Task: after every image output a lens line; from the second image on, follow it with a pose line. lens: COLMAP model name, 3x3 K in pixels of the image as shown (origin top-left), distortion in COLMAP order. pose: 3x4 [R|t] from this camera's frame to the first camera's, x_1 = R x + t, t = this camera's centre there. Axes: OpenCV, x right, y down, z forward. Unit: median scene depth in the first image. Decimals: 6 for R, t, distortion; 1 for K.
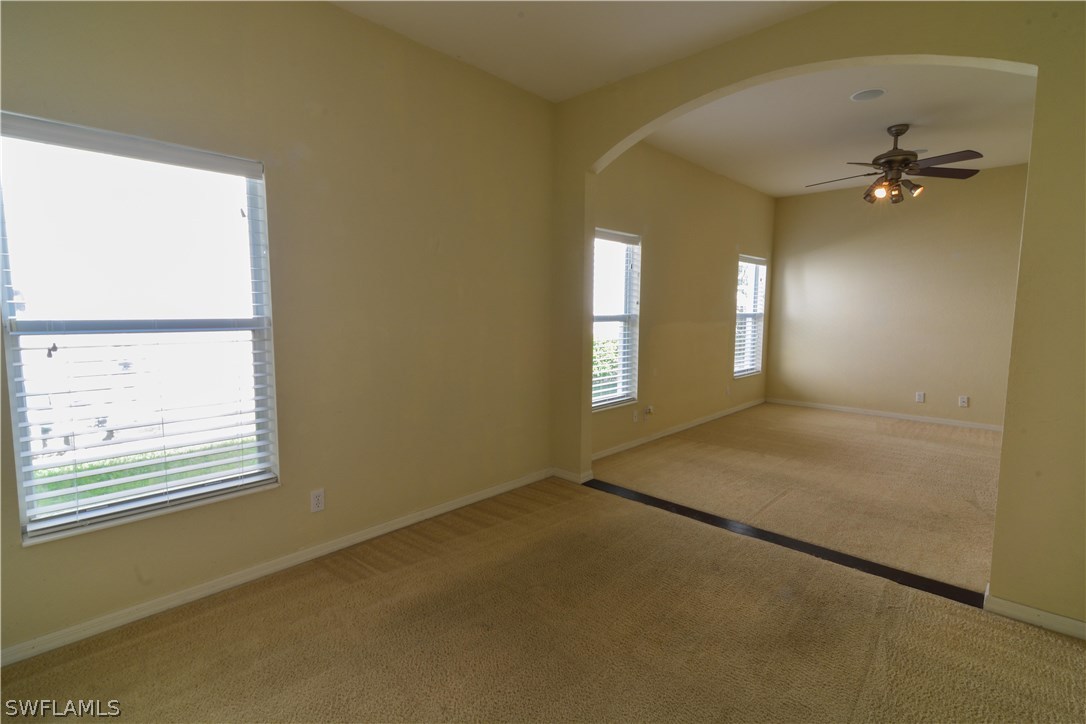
lens RADIAL K [[512.5, 0, 543.4], [0, 512.5, 360.2], [0, 0, 1]] dist [0.025279, -0.006132]
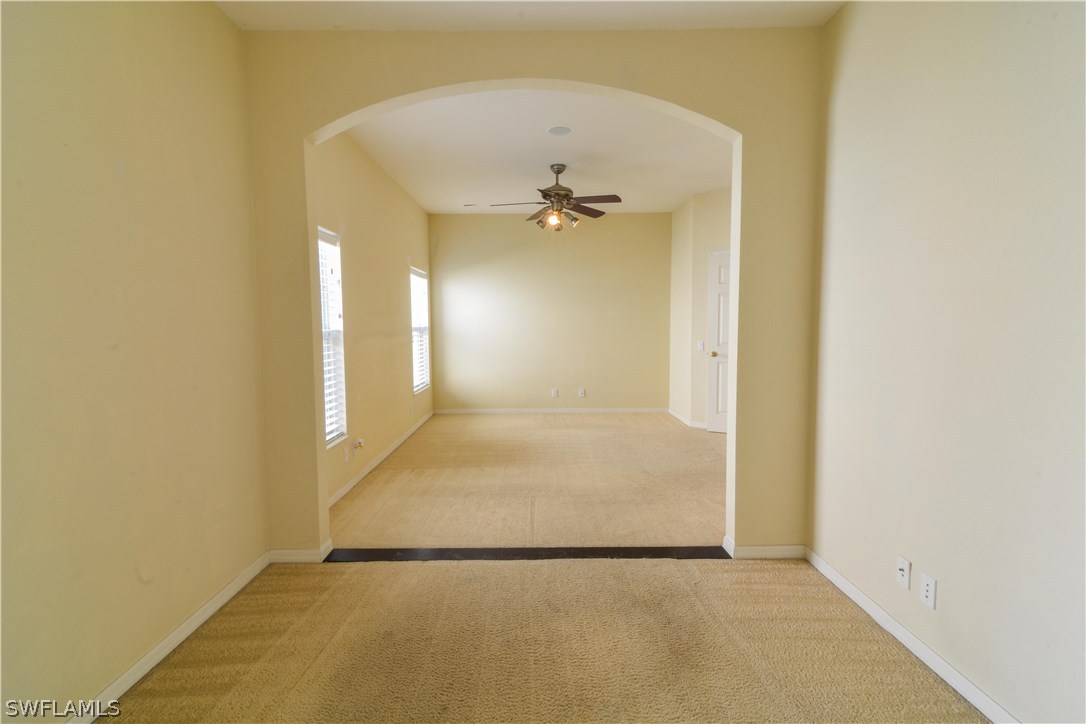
lens RADIAL K [[512.5, 0, 545.9], [0, 512.5, 358.8], [0, 0, 1]] dist [0.025279, -0.006132]
pose [[0.727396, -0.060564, 0.683541, -0.156657], [0.080435, 0.996756, 0.002720, -0.021010], [-0.681488, 0.053002, 0.729907, 0.195635]]
